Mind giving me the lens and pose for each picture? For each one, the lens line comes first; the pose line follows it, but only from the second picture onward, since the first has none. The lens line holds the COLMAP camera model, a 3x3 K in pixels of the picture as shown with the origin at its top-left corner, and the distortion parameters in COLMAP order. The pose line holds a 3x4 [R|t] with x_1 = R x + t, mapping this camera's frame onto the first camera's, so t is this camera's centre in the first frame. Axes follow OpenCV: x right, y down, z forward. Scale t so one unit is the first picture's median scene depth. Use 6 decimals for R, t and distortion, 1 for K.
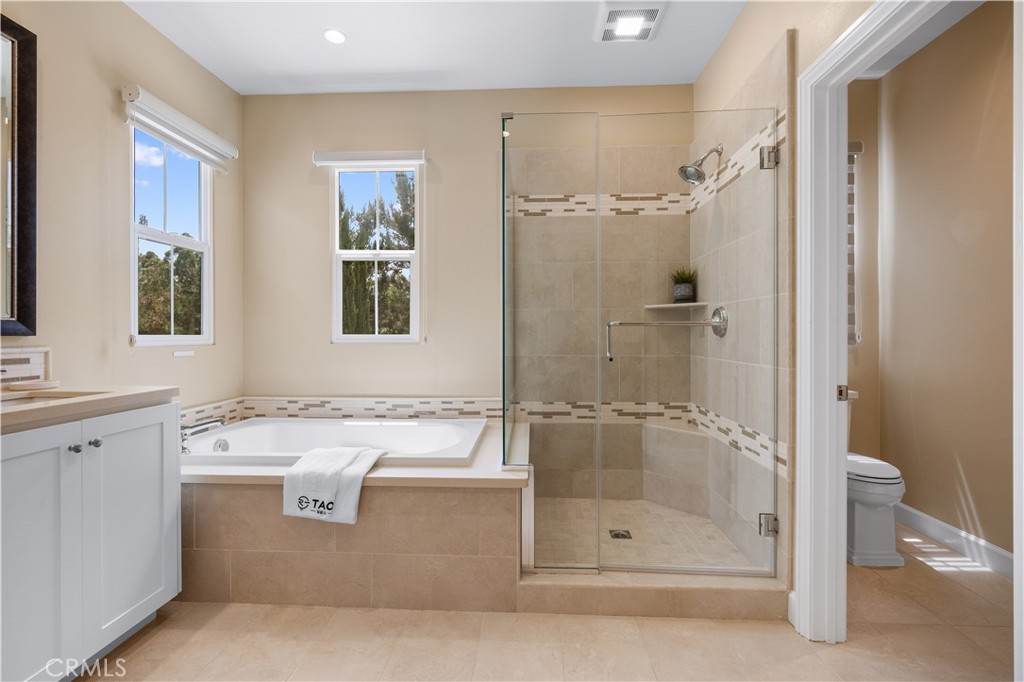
lens RADIAL K [[458.1, 0, 509.9], [0, 458.1, 336.6], [0, 0, 1]] dist [0.005742, -0.002621]
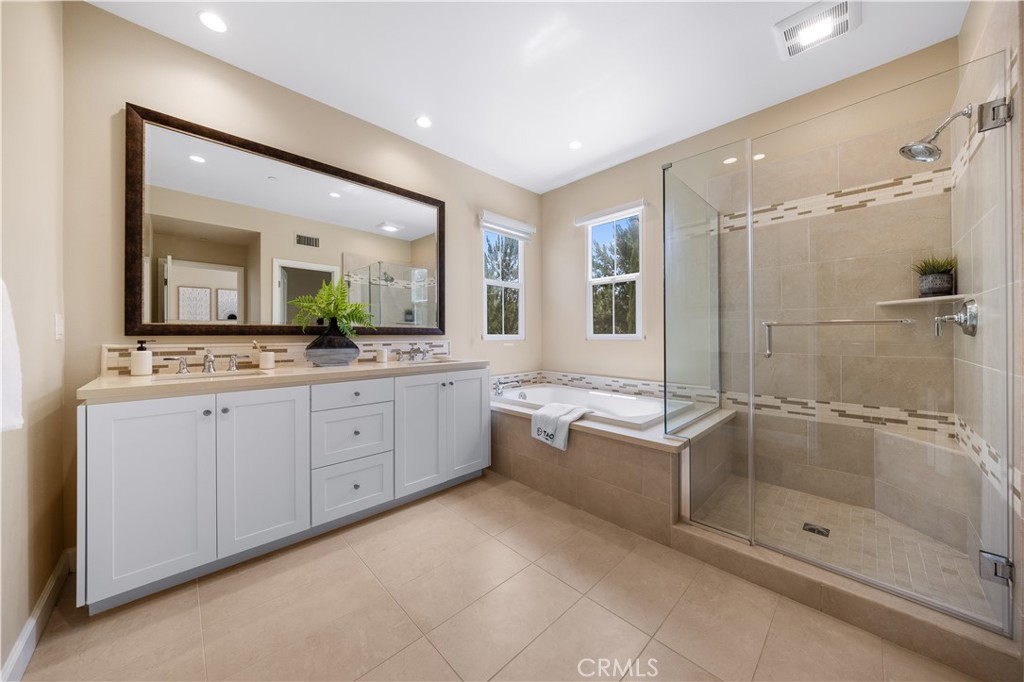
lens RADIAL K [[340.0, 0, 512.2], [0, 340.0, 335.3], [0, 0, 1]] dist [-0.001345, -0.000602]
pose [[0.740794, 0.000109, -0.671732, 0.250923], [-0.000780, 0.999999, -0.000698, 0.000369], [0.671732, 0.001041, 0.740794, -0.010542]]
